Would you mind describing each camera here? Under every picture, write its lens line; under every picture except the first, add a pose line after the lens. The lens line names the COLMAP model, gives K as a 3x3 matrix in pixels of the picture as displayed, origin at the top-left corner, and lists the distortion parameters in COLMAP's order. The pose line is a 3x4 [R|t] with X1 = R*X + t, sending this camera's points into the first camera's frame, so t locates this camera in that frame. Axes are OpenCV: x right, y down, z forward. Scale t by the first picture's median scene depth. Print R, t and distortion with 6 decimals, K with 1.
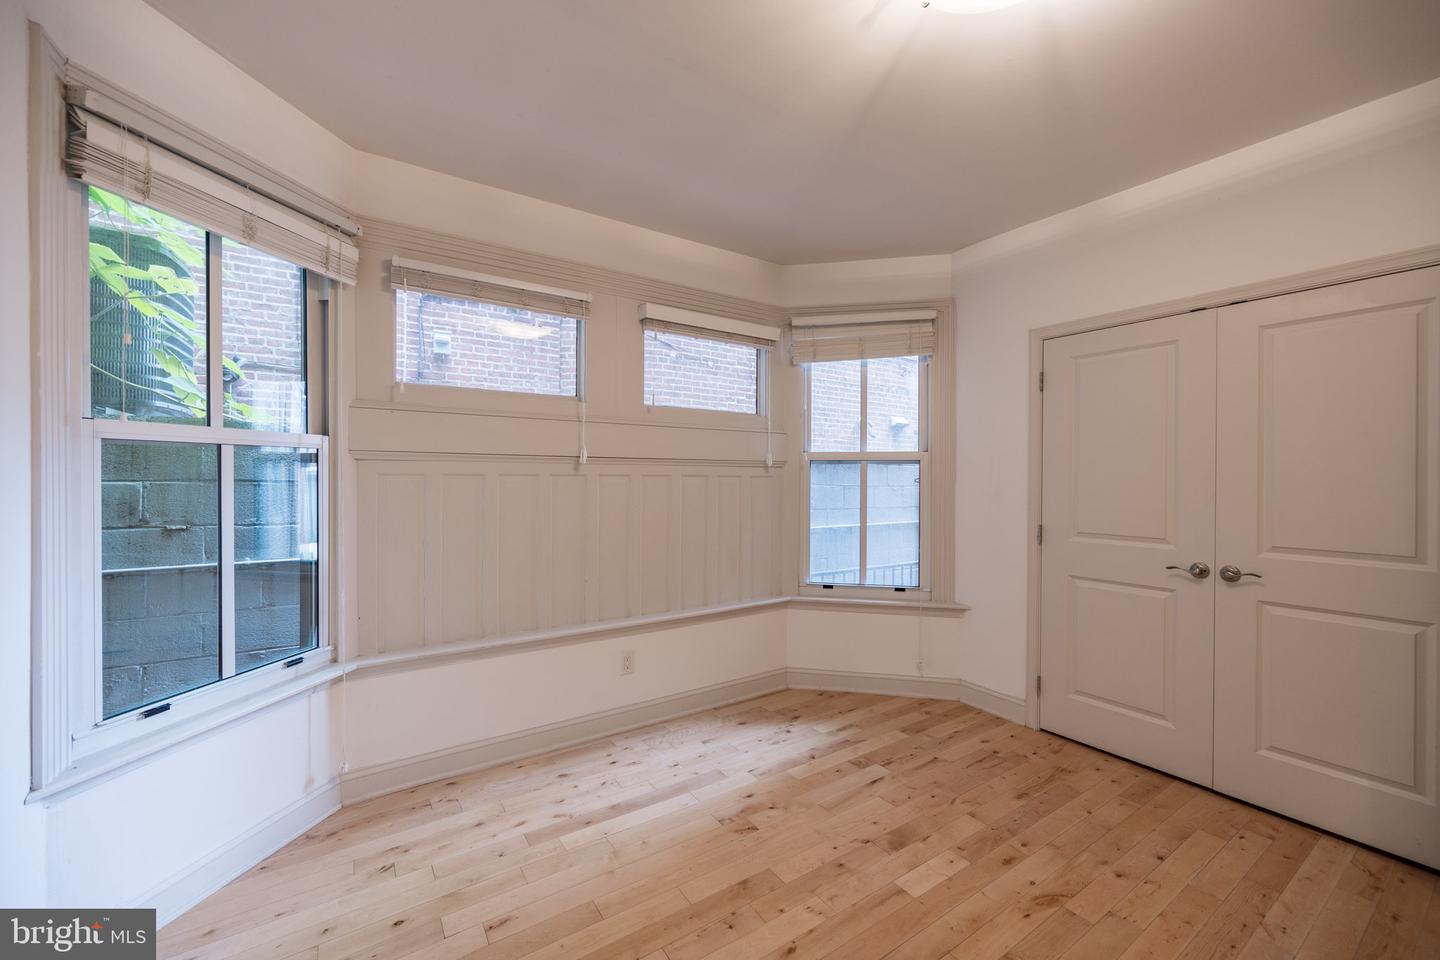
lens RADIAL K [[572.3, 0, 719.4], [0, 572.3, 480.1], [0, 0, 1]] dist [0.002041, -0.000568]
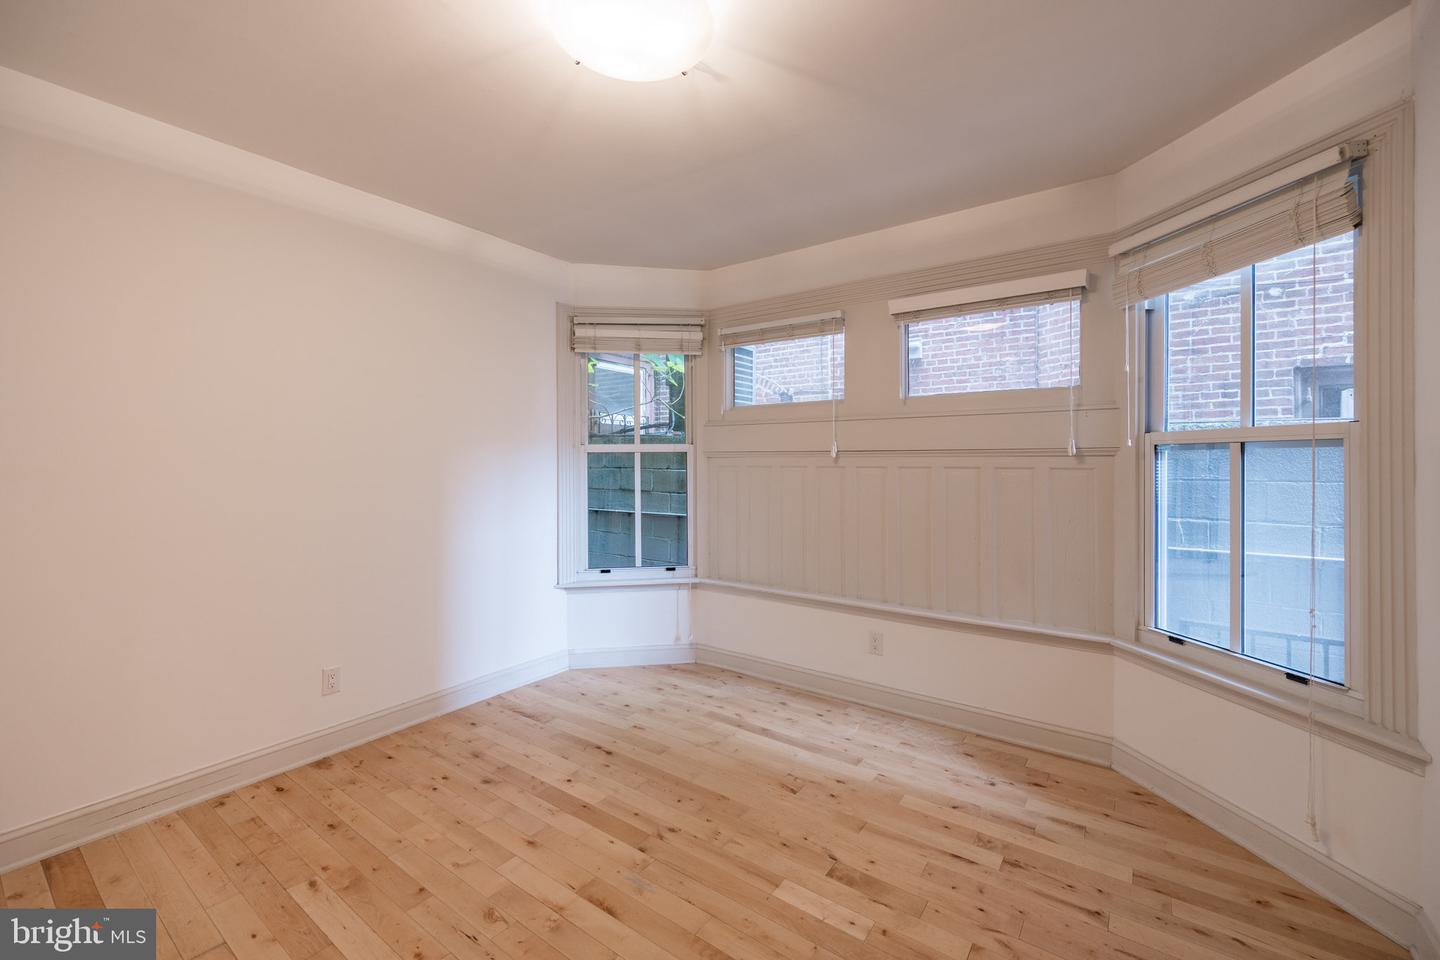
lens RADIAL K [[572.3, 0, 673.7], [0, 572.3, 460.9], [0, 0, 1]] dist [0.002041, -0.000568]
pose [[0.326110, -0.006905, -0.945307, 0.791195], [-0.003640, 0.999957, -0.008560, -0.010826], [0.945325, 0.006233, 0.326070, 0.324858]]
